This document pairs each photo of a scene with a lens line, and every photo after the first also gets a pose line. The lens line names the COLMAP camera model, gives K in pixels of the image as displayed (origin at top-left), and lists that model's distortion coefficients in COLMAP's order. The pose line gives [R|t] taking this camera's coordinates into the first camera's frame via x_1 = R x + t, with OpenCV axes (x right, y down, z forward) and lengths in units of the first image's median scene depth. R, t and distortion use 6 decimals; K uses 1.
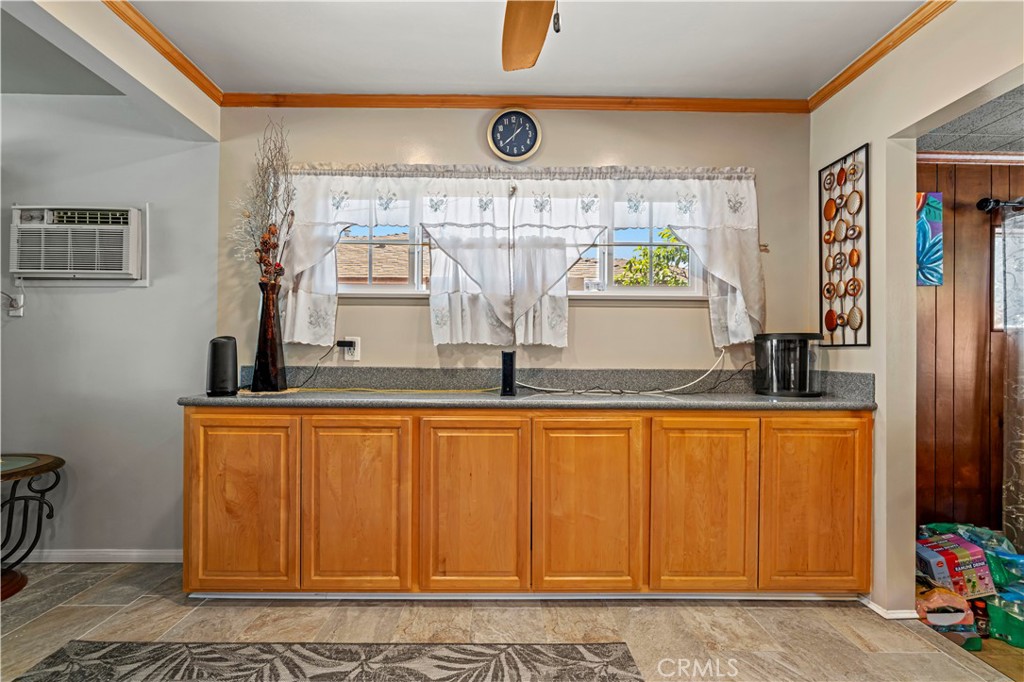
lens RADIAL K [[463.7, 0, 503.0], [0, 463.7, 351.0], [0, 0, 1]] dist [-0.001765, 0.000781]
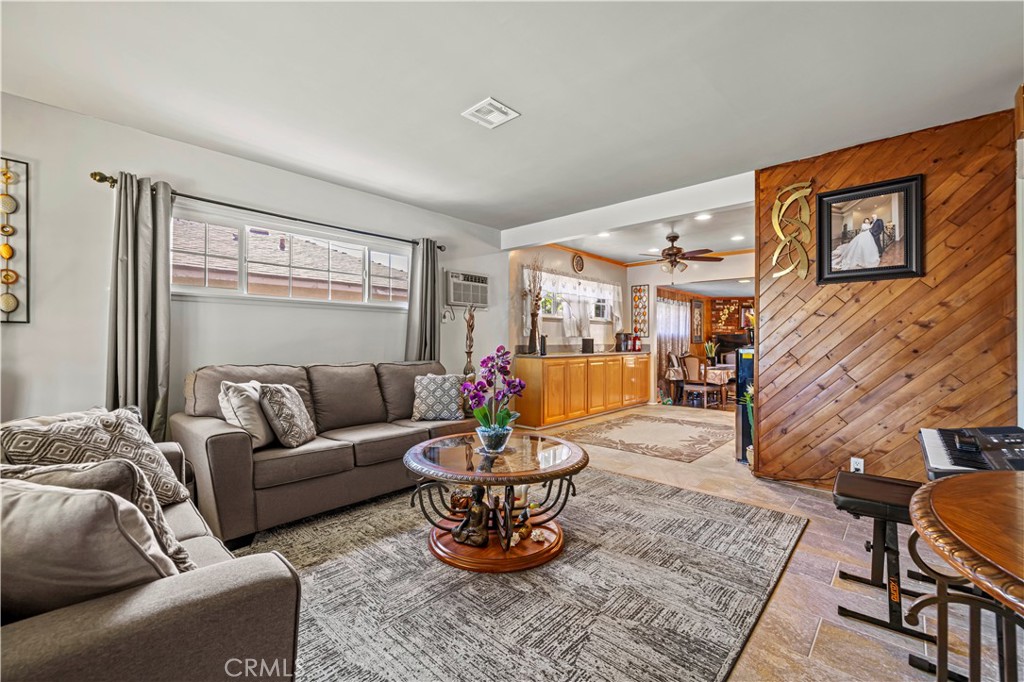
lens RADIAL K [[431.3, 0, 509.6], [0, 431.3, 341.0], [0, 0, 1]] dist [0.004852, 0.000154]
pose [[0.683302, -0.008411, 0.730088, -2.277020], [-0.000495, 0.999928, 0.011984, -0.016948], [-0.730136, -0.008550, 0.683248, -0.533198]]
